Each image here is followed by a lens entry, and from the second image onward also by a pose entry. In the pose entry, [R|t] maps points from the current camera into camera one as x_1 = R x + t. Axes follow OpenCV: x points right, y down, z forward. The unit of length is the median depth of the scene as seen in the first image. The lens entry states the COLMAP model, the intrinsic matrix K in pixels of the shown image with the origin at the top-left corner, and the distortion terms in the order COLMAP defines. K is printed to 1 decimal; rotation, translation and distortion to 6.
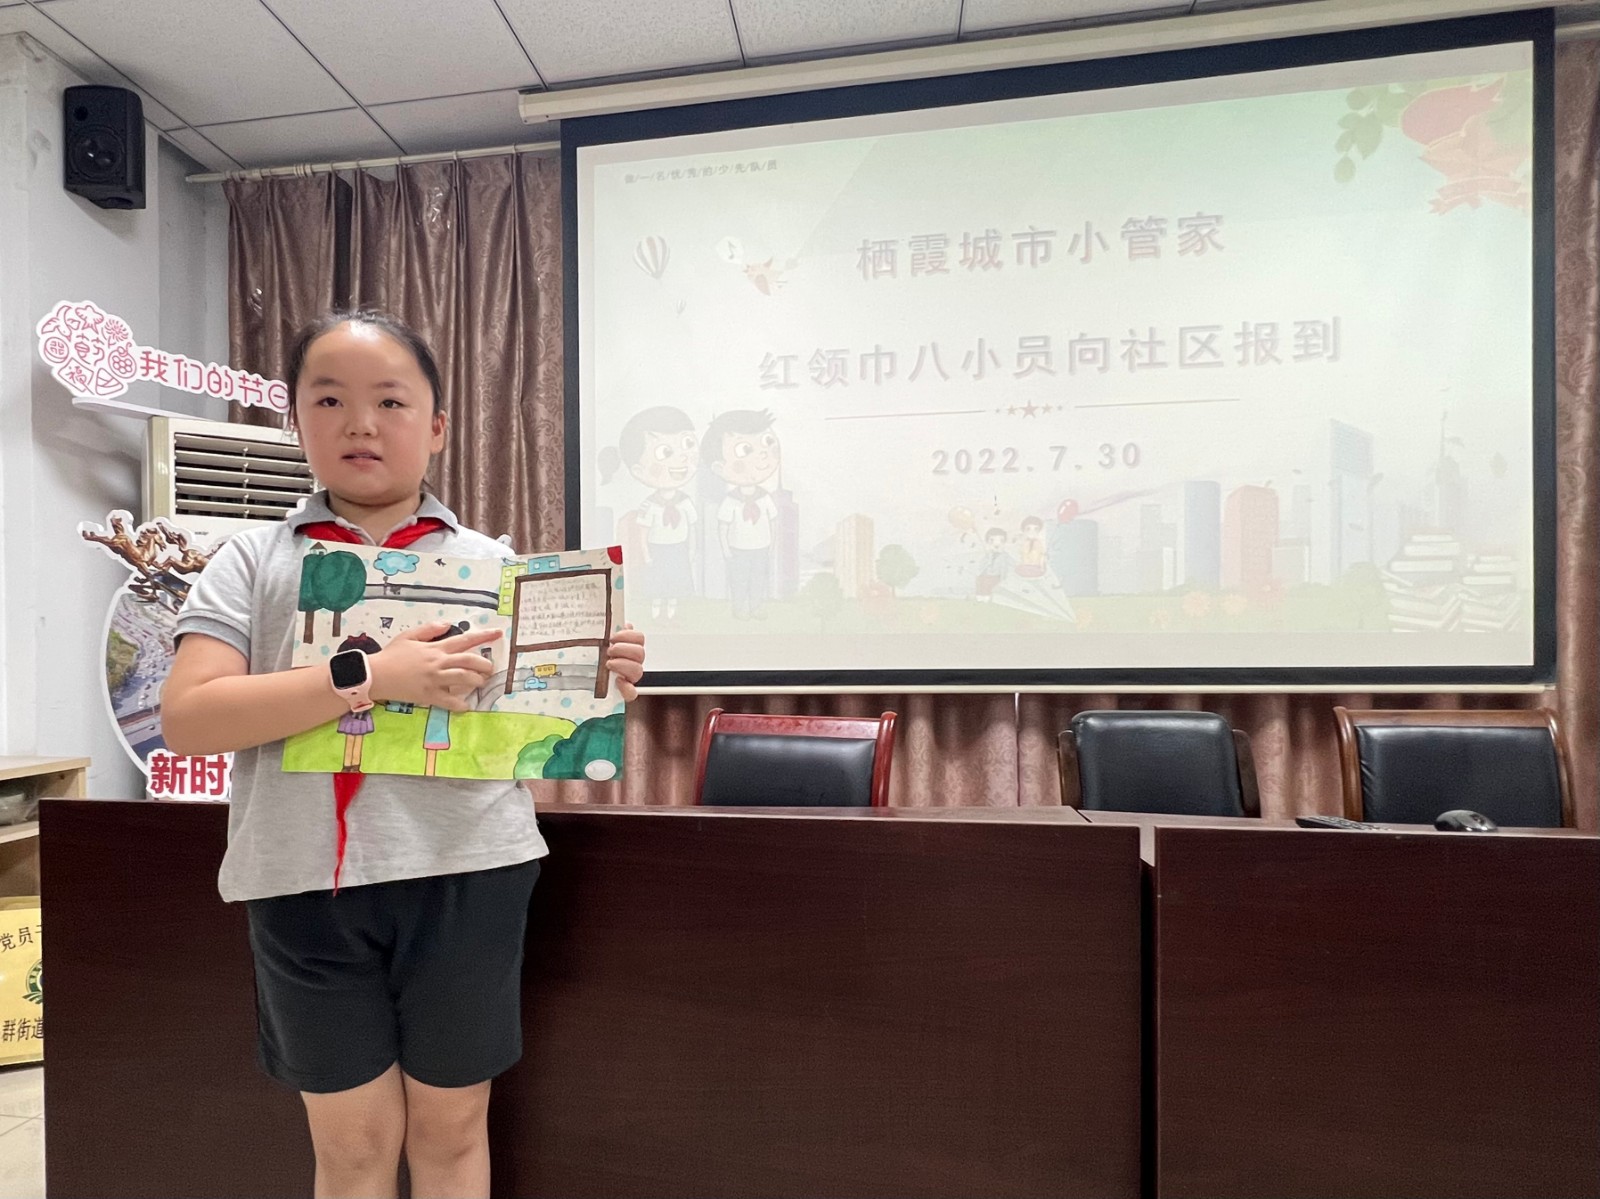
lens RADIAL K [[980.9, 0, 701.2], [0, 980.9, 672.7], [0, 0, 1]] dist [-0.002172, 0.000839]
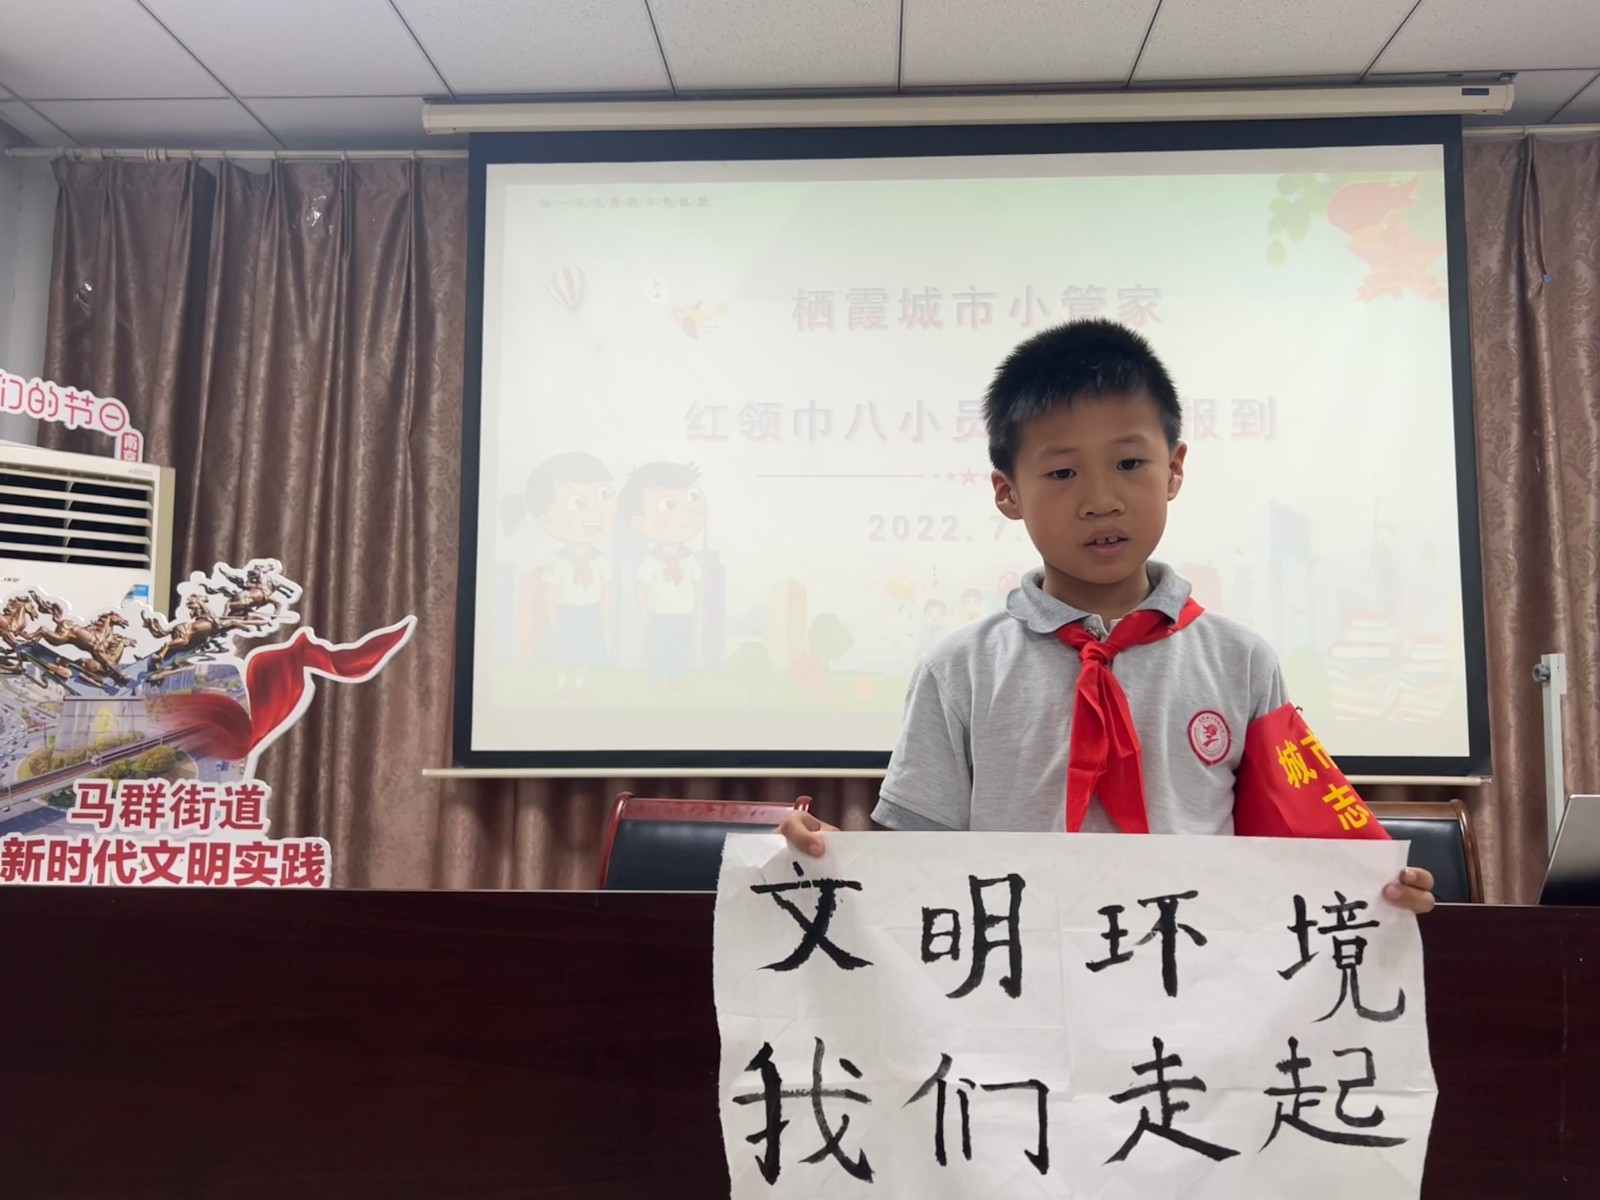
lens RADIAL K [[1337.6, 0, 800.0], [0, 1337.6, 600.0], [0, 0, 1]] dist [0.049487, -0.055740]
pose [[0.991137, 0.026637, 0.130144, 0.008516], [-0.012092, 0.993714, -0.111296, -0.004584], [-0.132290, 0.108736, 0.985229, -0.230026]]
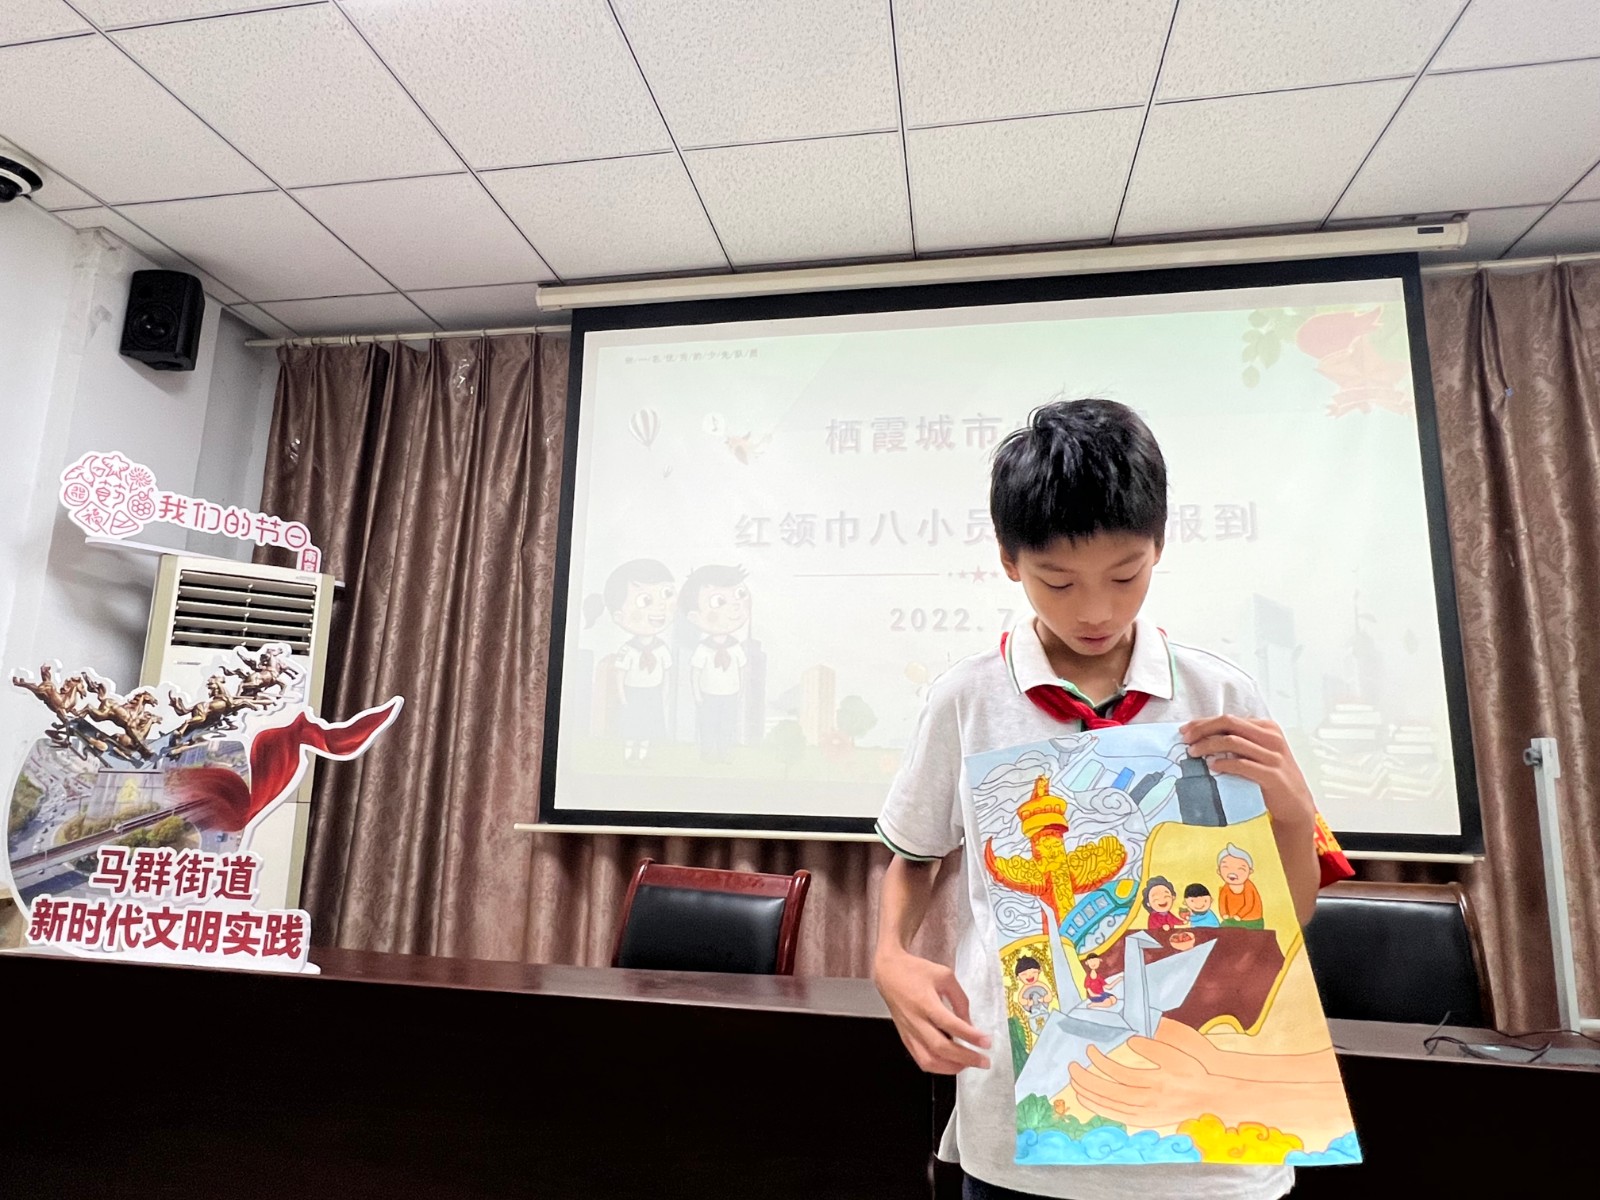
lens RADIAL K [[957.8, 0, 785.7], [0, 957.8, 598.2], [0, 0, 1]] dist [-0.004219, 0.002758]
pose [[0.999512, 0.031130, 0.002536, 0.120025], [-0.030038, 0.980351, -0.194961, -0.031266], [-0.008555, 0.194789, 0.980808, -0.022364]]
